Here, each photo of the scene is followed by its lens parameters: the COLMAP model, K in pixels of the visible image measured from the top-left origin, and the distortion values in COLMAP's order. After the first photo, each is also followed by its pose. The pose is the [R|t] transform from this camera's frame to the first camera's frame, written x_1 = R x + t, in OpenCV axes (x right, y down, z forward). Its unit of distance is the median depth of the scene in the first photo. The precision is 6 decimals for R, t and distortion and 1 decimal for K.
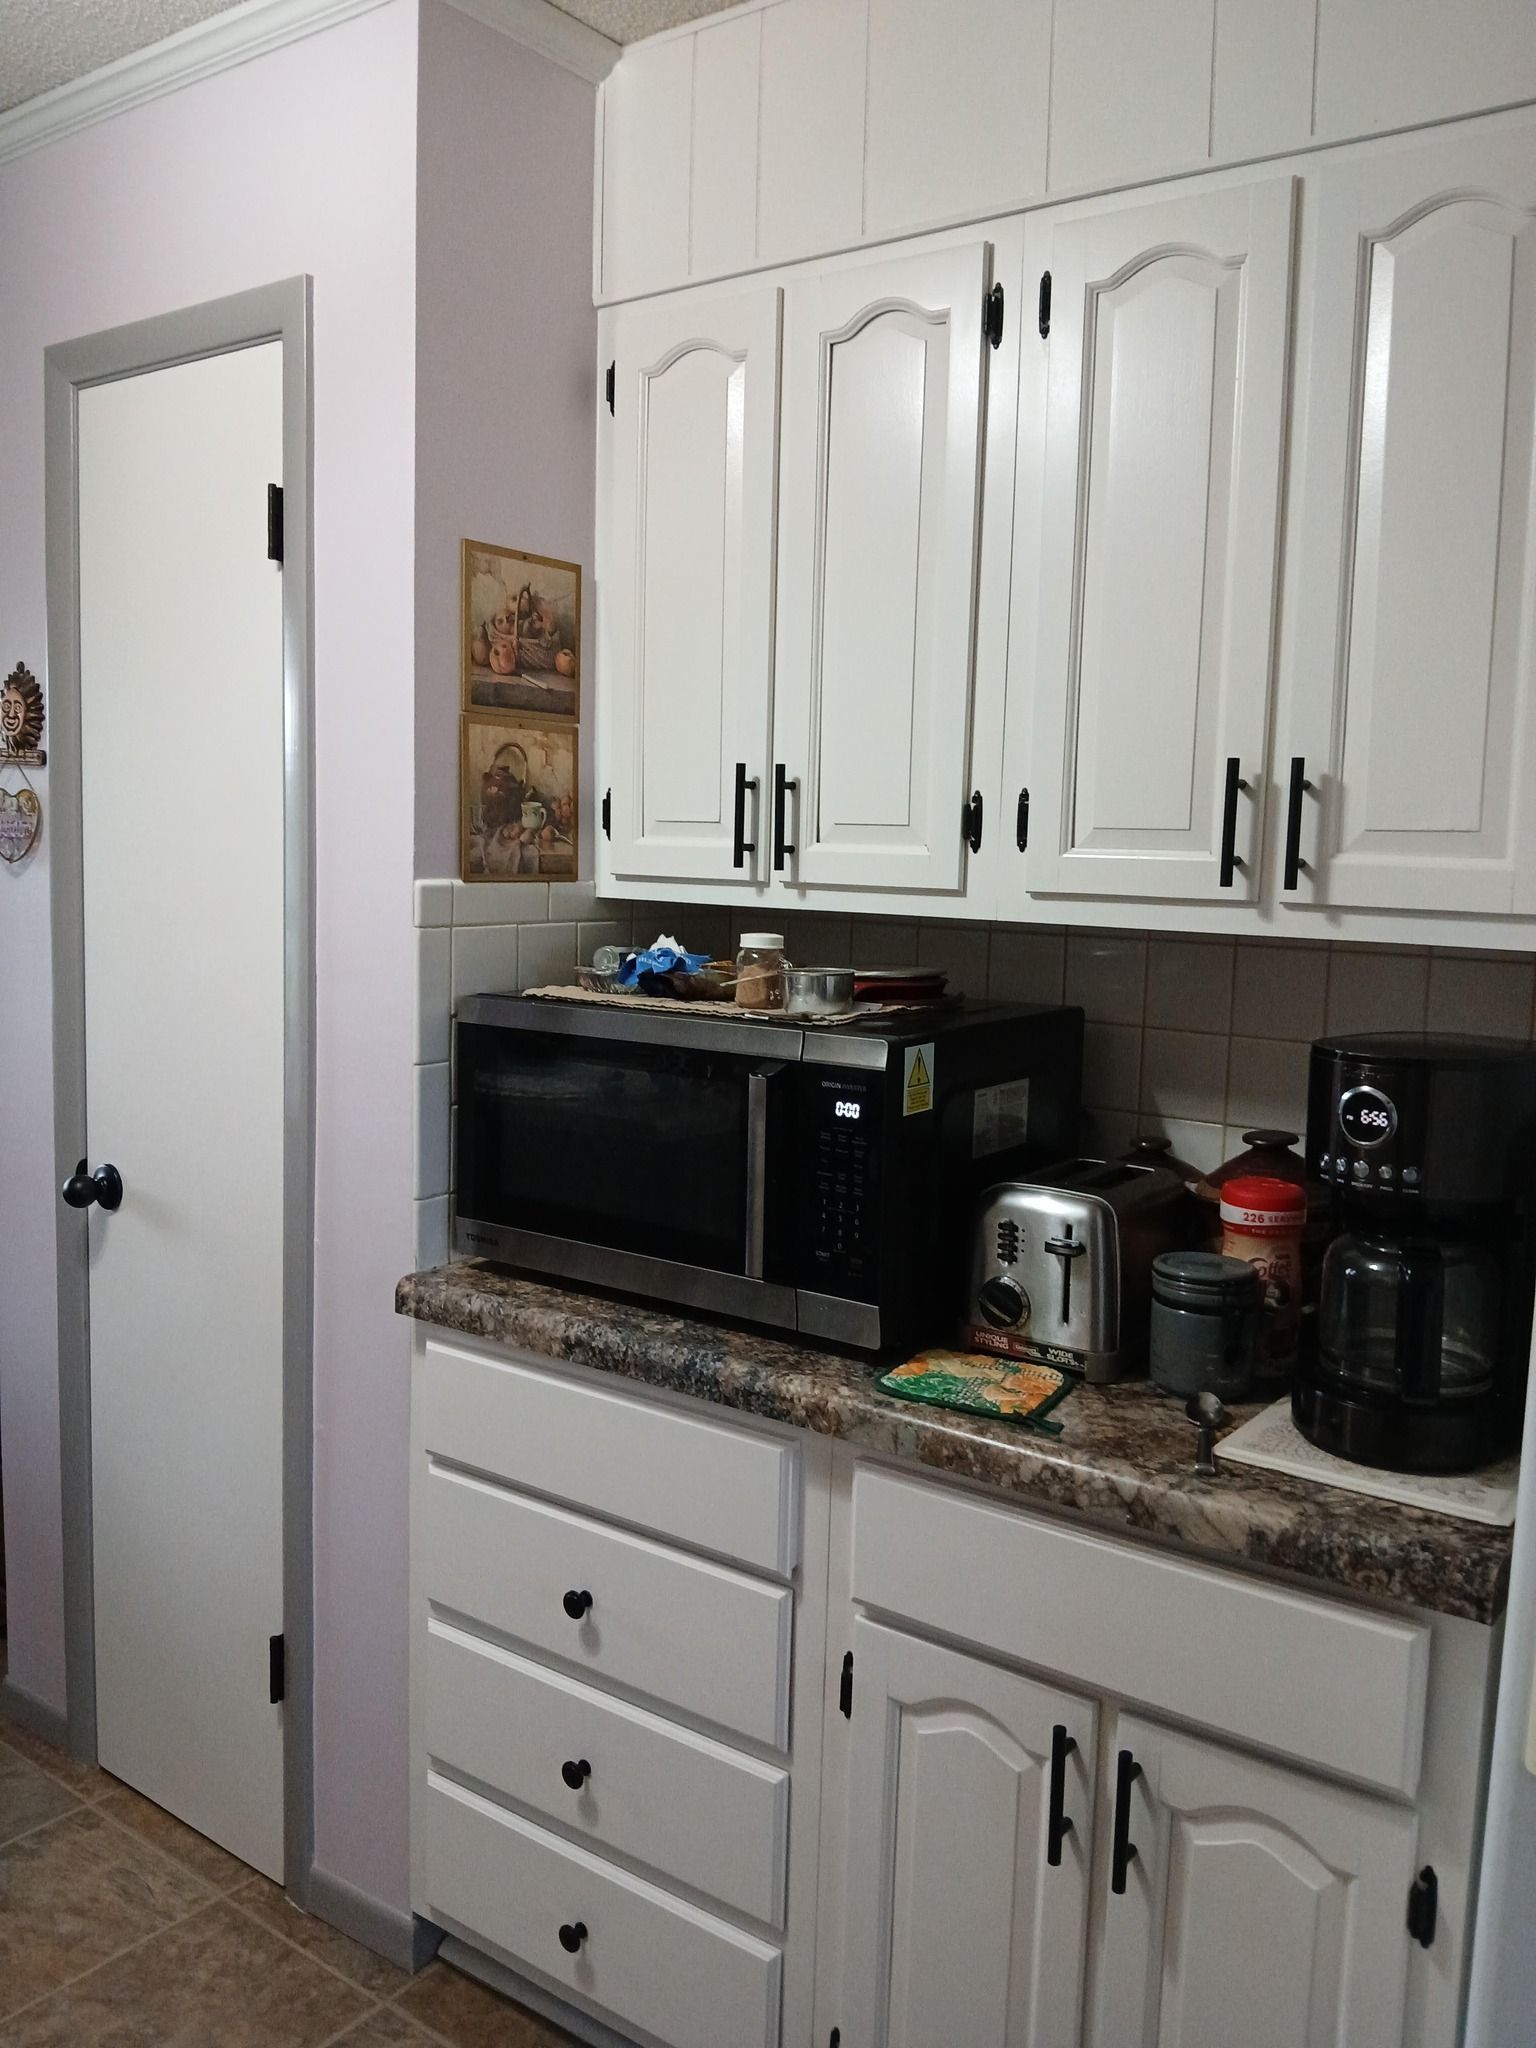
lens RADIAL K [[1590.2, 0, 767.6], [0, 1590.2, 1009.5], [0, 0, 1]] dist [0.002522, -0.038339]
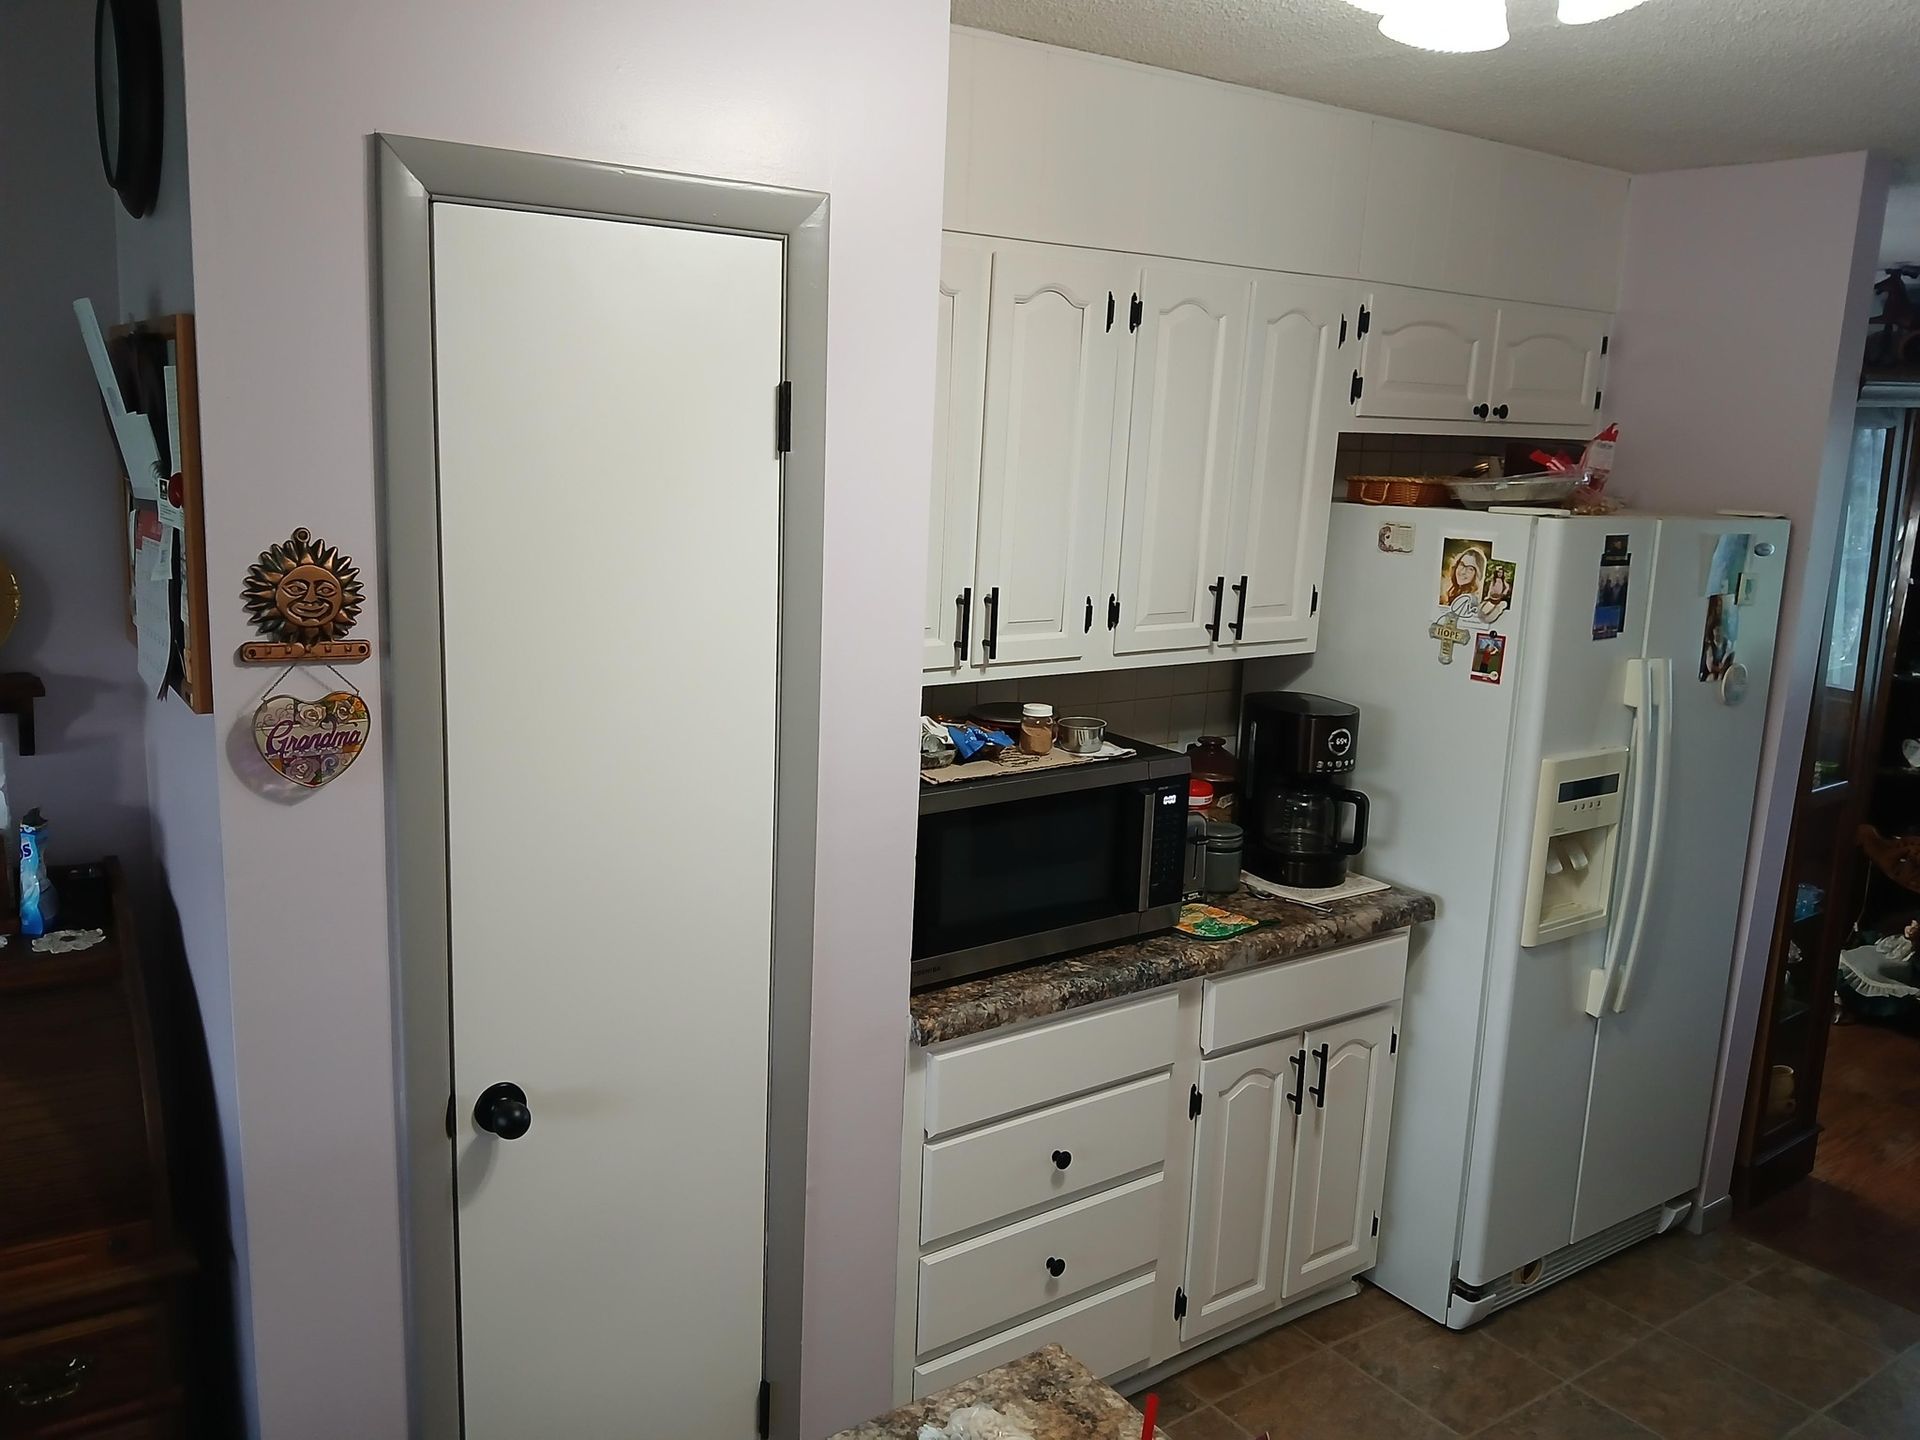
lens RADIAL K [[1490.8, 0, 955.5], [0, 1490.8, 723.3], [0, 0, 1]] dist [0.002522, -0.038339]
pose [[0.330610, -0.207165, 0.920750, -1.471643], [0.070306, 0.978306, 0.194870, -0.343564], [-0.941145, 0.000308, 0.338003, 0.647776]]
